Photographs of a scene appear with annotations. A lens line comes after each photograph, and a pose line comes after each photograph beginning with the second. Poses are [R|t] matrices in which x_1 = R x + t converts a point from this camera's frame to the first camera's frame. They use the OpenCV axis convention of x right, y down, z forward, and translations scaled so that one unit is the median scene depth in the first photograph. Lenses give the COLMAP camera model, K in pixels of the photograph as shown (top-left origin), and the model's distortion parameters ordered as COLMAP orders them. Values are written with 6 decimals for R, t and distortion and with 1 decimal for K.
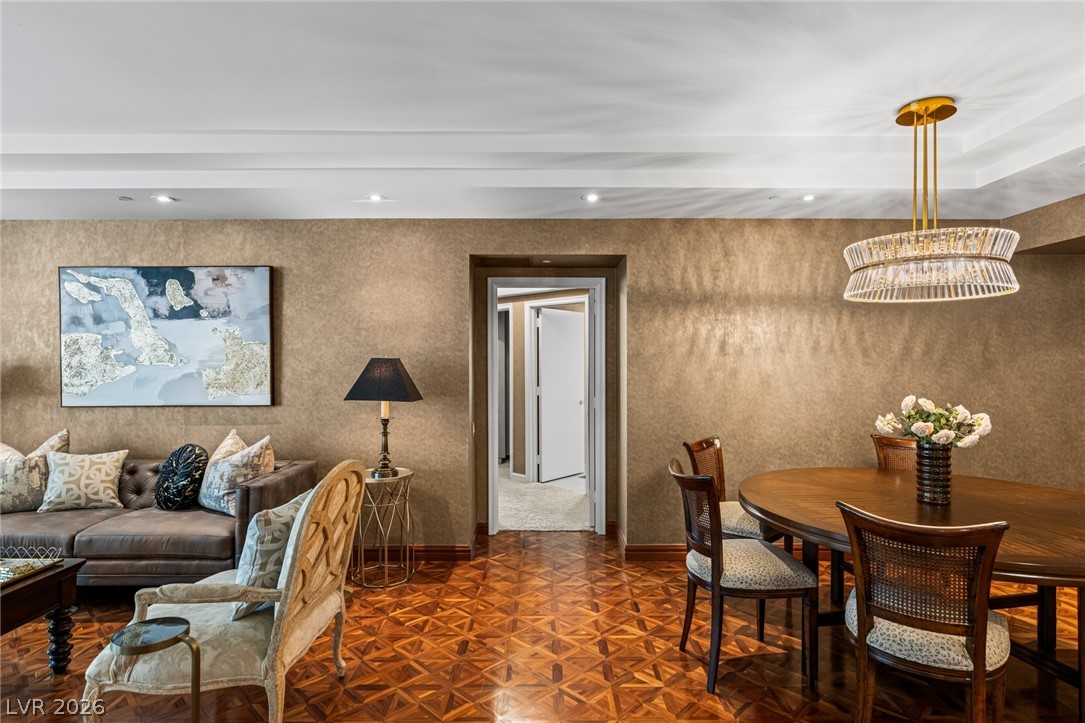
lens RADIAL K [[582.6, 0, 548.5], [0, 582.6, 364.5], [0, 0, 1]] dist [-0.004714, -0.000124]
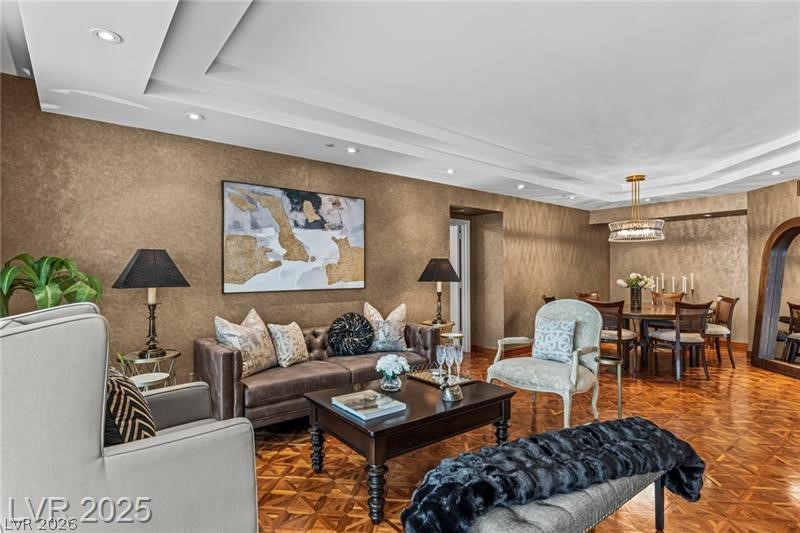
lens RADIAL K [[409.5, 0, 402.1], [0, 409.5, 270.5], [0, 0, 1]] dist [0.002440, 0.000366]
pose [[0.777561, -0.000013, 0.628808, -1.079283], [0.004077, 0.999979, -0.005021, 0.029062], [-0.628794, 0.006468, 0.777545, 0.081152]]
